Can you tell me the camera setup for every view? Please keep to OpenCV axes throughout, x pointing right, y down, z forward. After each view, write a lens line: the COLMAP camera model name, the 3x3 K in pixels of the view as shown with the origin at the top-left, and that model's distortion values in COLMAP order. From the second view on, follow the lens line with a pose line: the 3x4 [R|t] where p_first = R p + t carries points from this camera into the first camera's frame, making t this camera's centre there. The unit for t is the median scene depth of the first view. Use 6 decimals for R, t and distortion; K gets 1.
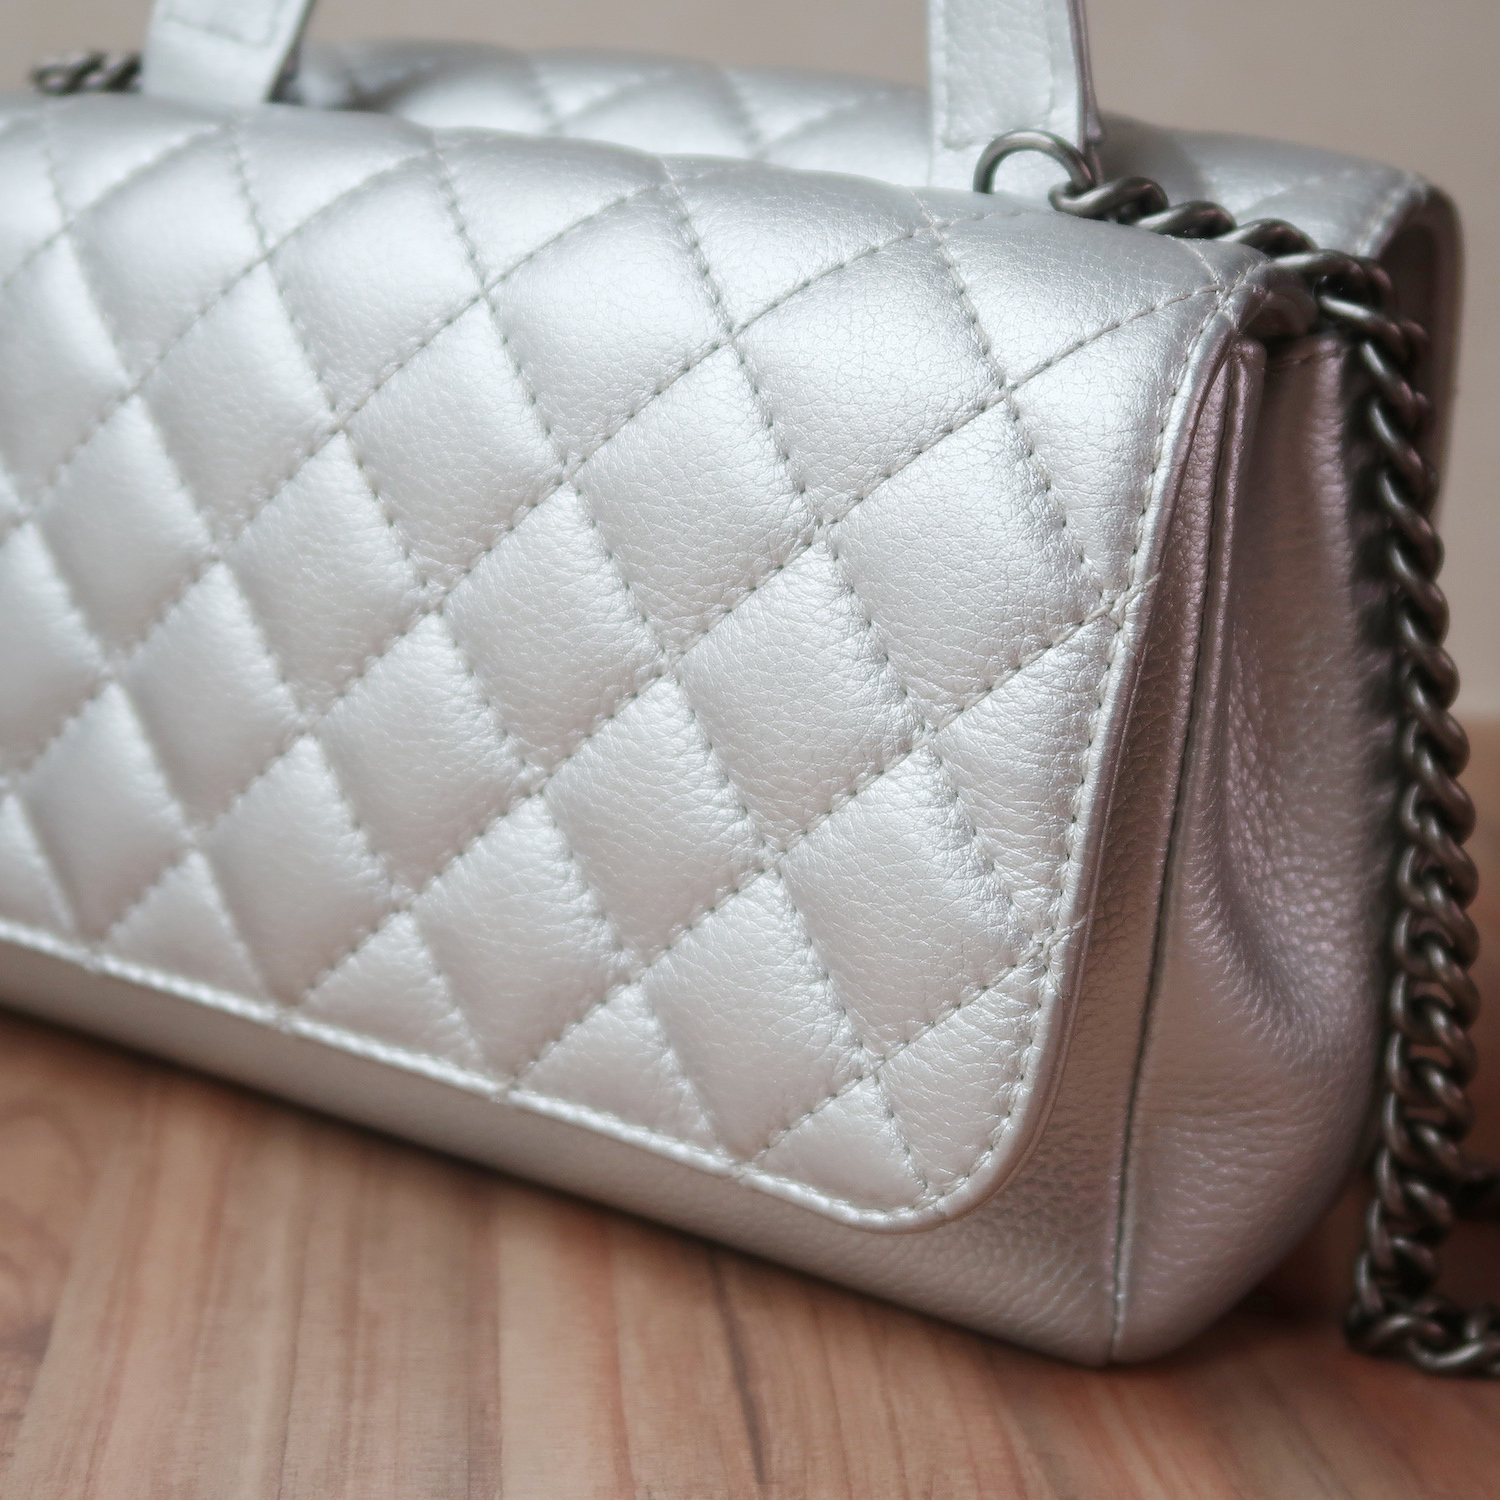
lens RADIAL K [[2733.0, 0, 750.2], [0, 2733.0, 751.5], [0, 0, 1]] dist [-0.012525, -0.020327]
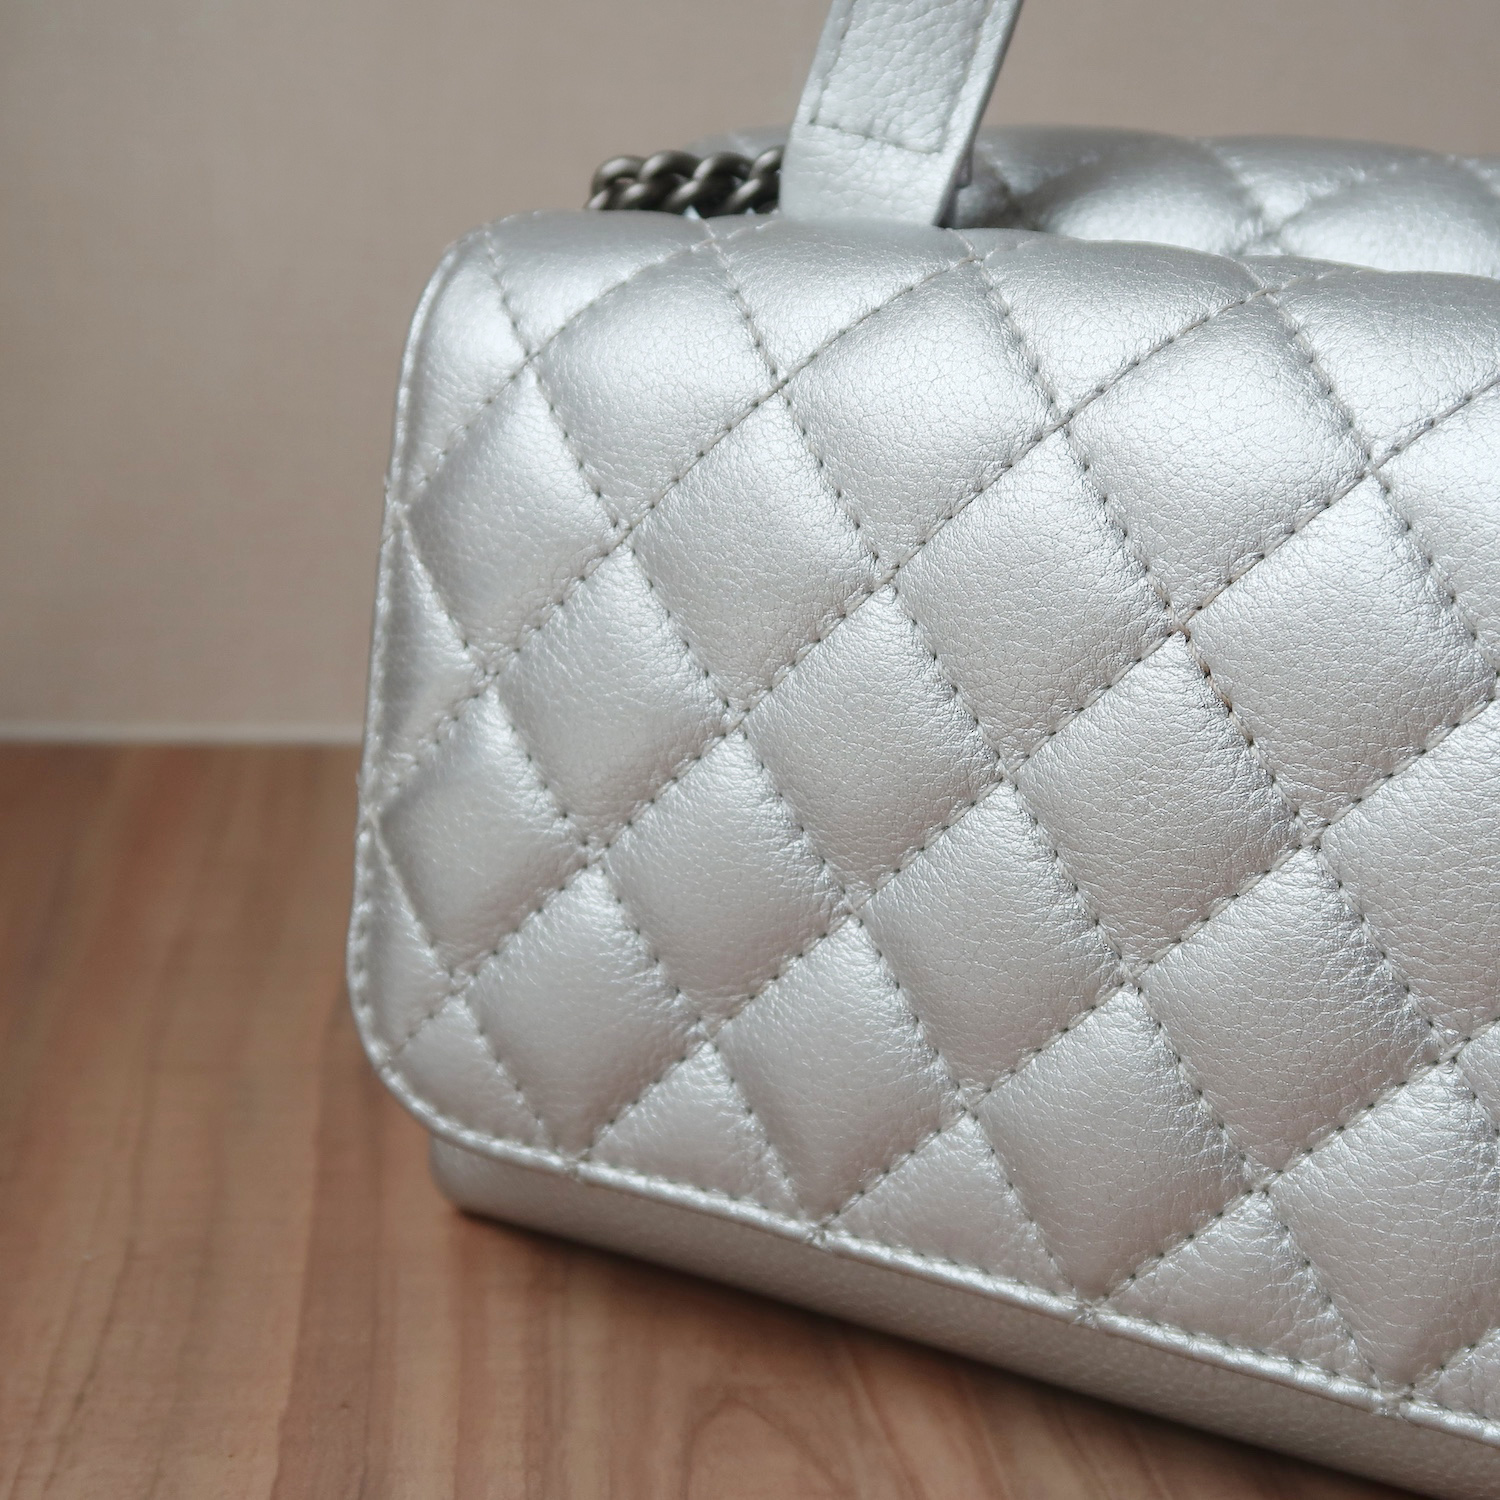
lens RADIAL K [[2733.0, 0, 750.2], [0, 2733.0, 751.5], [0, 0, 1]] dist [-0.012525, -0.020327]
pose [[0.999227, -0.038337, 0.008685, -0.303300], [0.038164, 0.999086, 0.019246, -0.106481], [-0.009415, -0.018900, 0.999777, 0.165395]]
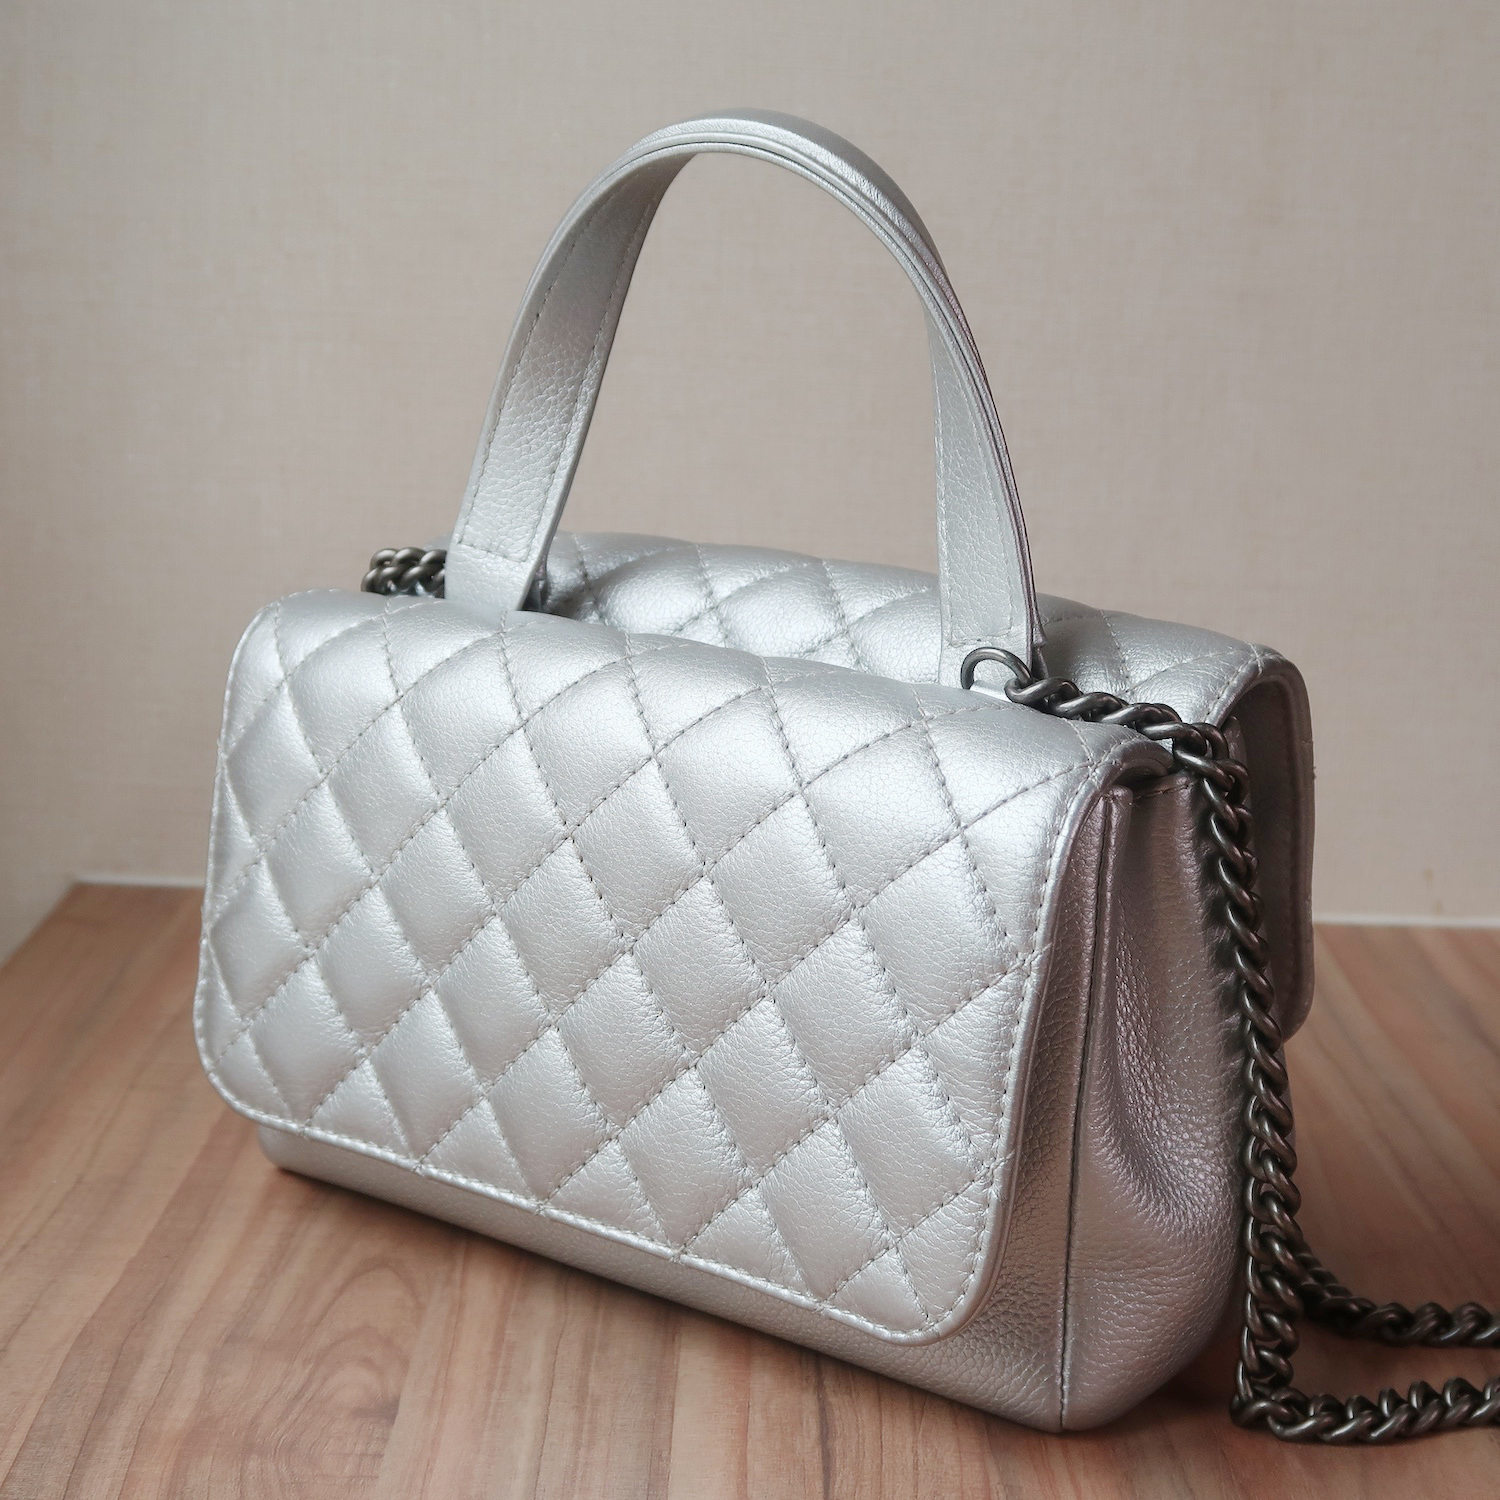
lens RADIAL K [[2733.0, 0, 750.2], [0, 2733.0, 751.5], [0, 0, 1]] dist [-0.012525, -0.020327]
pose [[0.993261, -0.022598, -0.113676, 0.143153], [0.017749, 0.998896, -0.043489, -0.100697], [0.114533, 0.041178, 0.992566, -0.596231]]
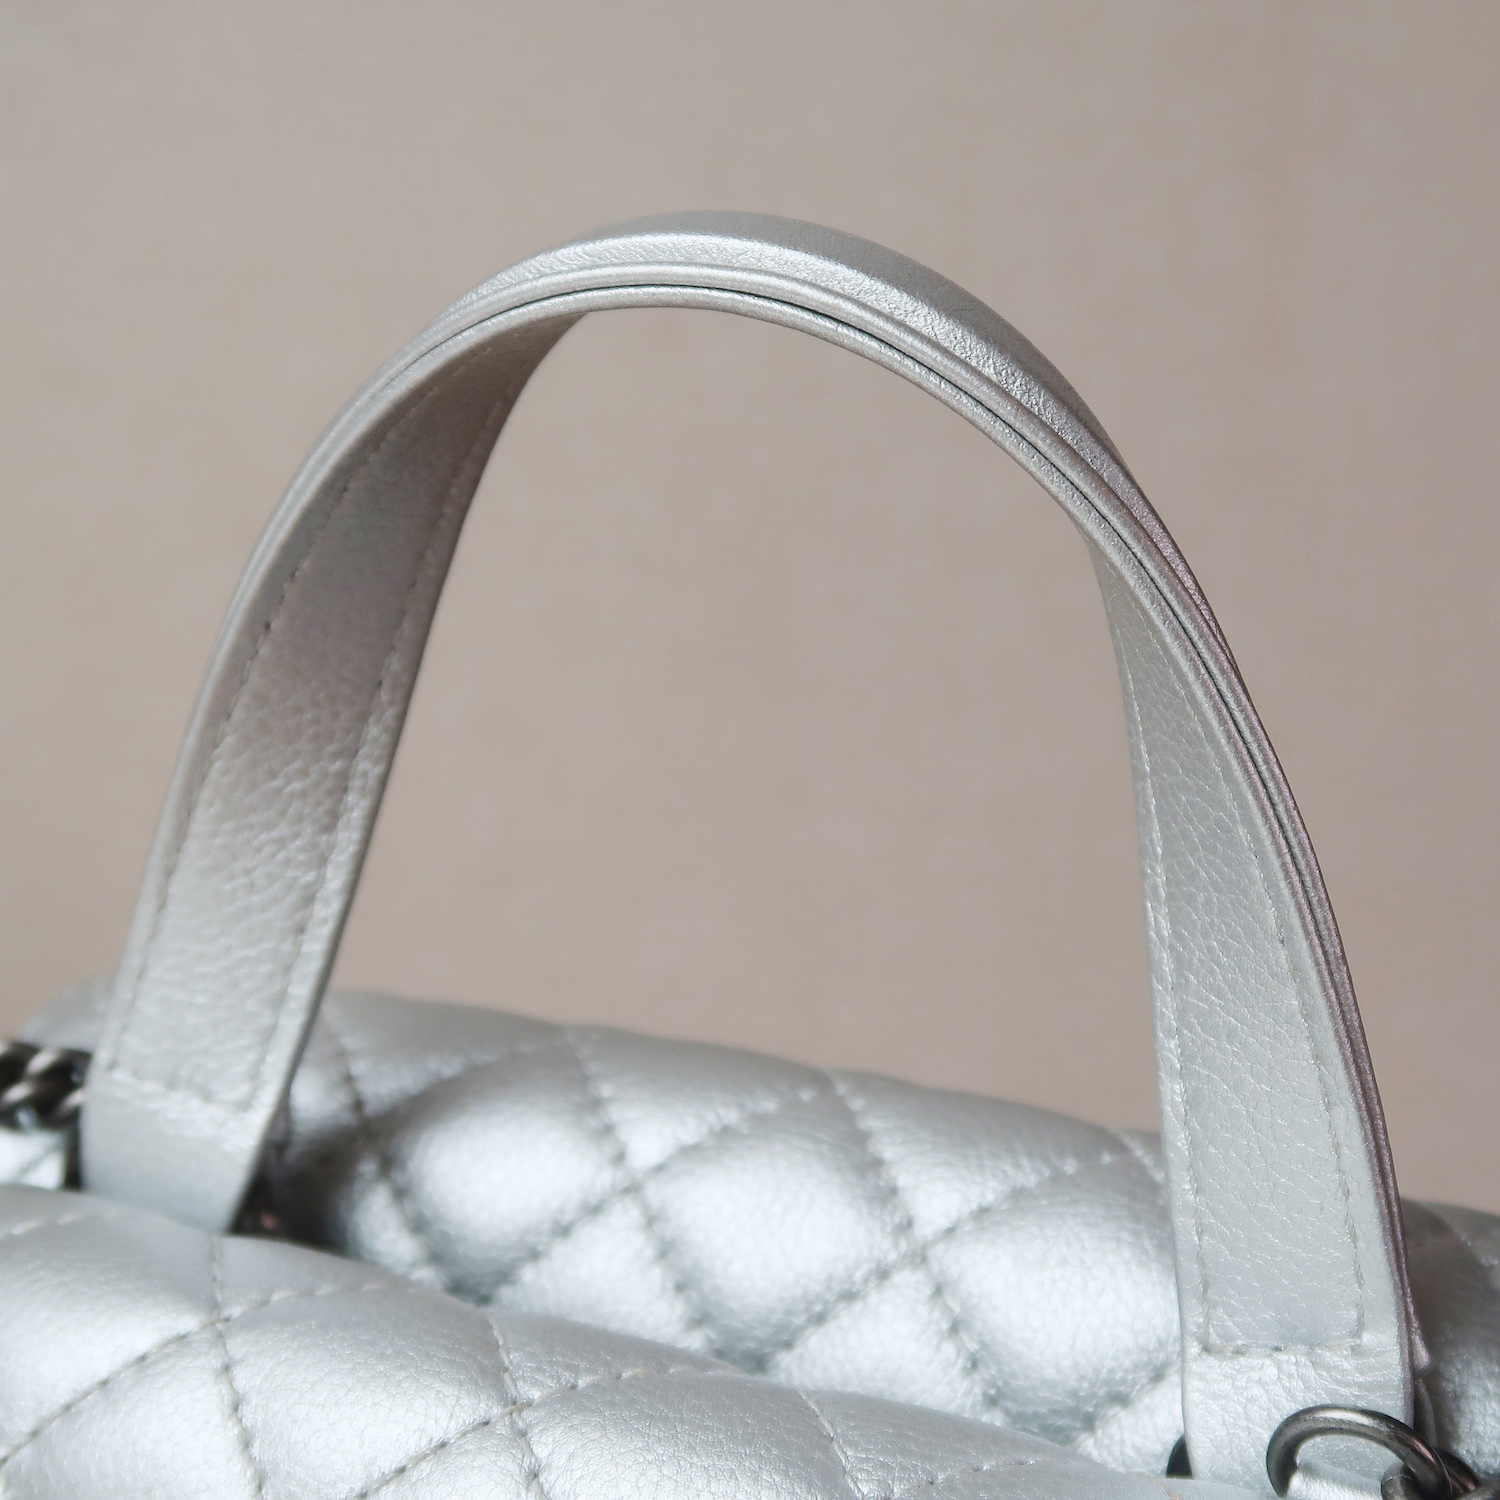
lens RADIAL K [[2733.0, 0, 750.2], [0, 2733.0, 751.5], [0, 0, 1]] dist [-0.012525, -0.020327]
pose [[0.997778, -0.051442, 0.042344, -0.078275], [0.053792, 0.996960, -0.056363, -0.370304], [-0.039316, 0.058516, 0.997512, 0.281065]]
